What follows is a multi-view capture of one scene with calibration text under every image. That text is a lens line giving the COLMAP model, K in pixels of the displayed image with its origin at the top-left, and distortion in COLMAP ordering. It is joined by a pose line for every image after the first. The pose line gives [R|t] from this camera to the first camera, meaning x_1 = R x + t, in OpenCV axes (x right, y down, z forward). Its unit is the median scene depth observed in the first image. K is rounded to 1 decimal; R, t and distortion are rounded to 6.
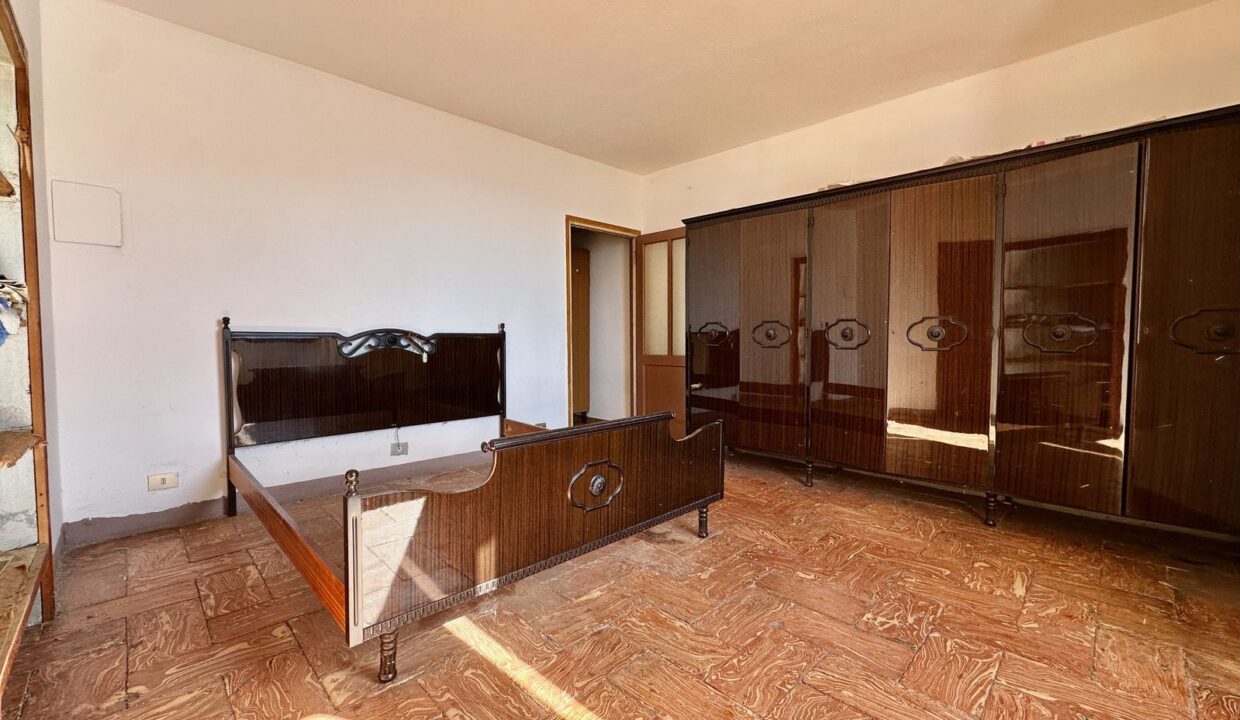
lens RADIAL K [[497.8, 0, 620.0], [0, 497.8, 360.0], [0, 0, 1]] dist [-0.000087, -0.000065]
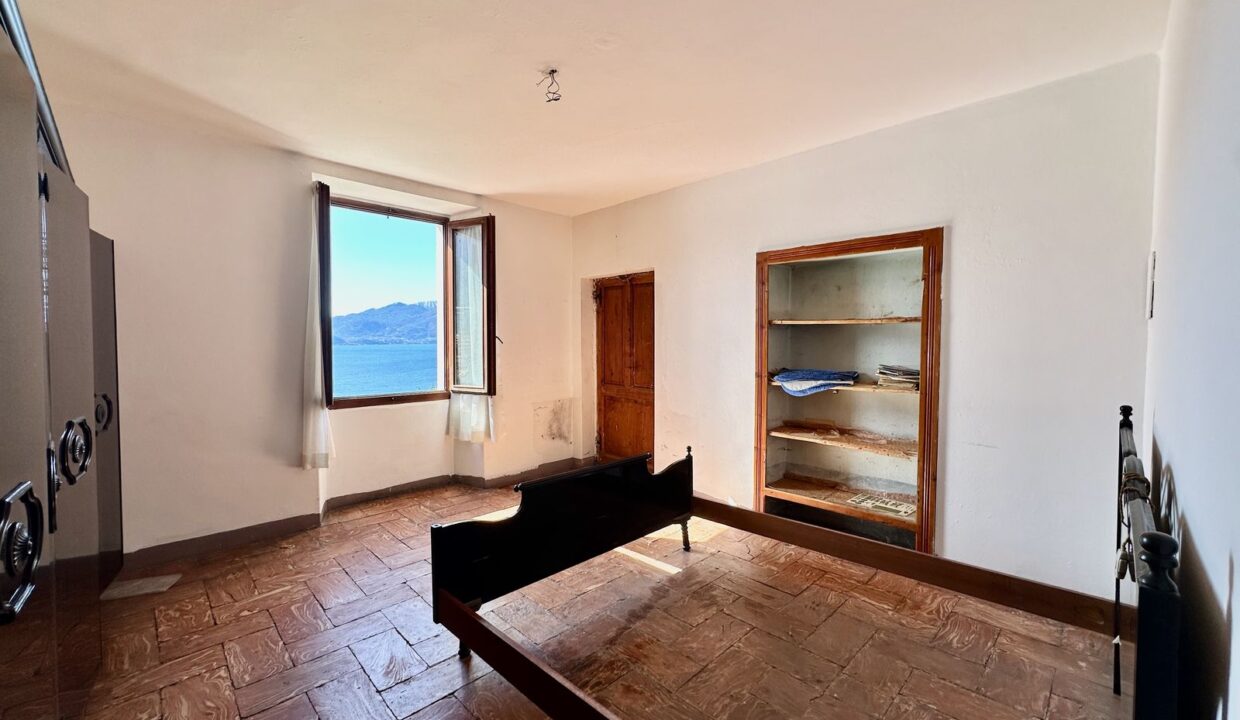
lens RADIAL K [[497.8, 0, 620.0], [0, 497.8, 360.0], [0, 0, 1]] dist [-0.000087, -0.000065]
pose [[-0.999996, -0.000958, -0.002554, -0.122017], [-0.001179, 0.996108, 0.088137, -0.280378], [0.002459, 0.088140, -0.996105, 2.260250]]
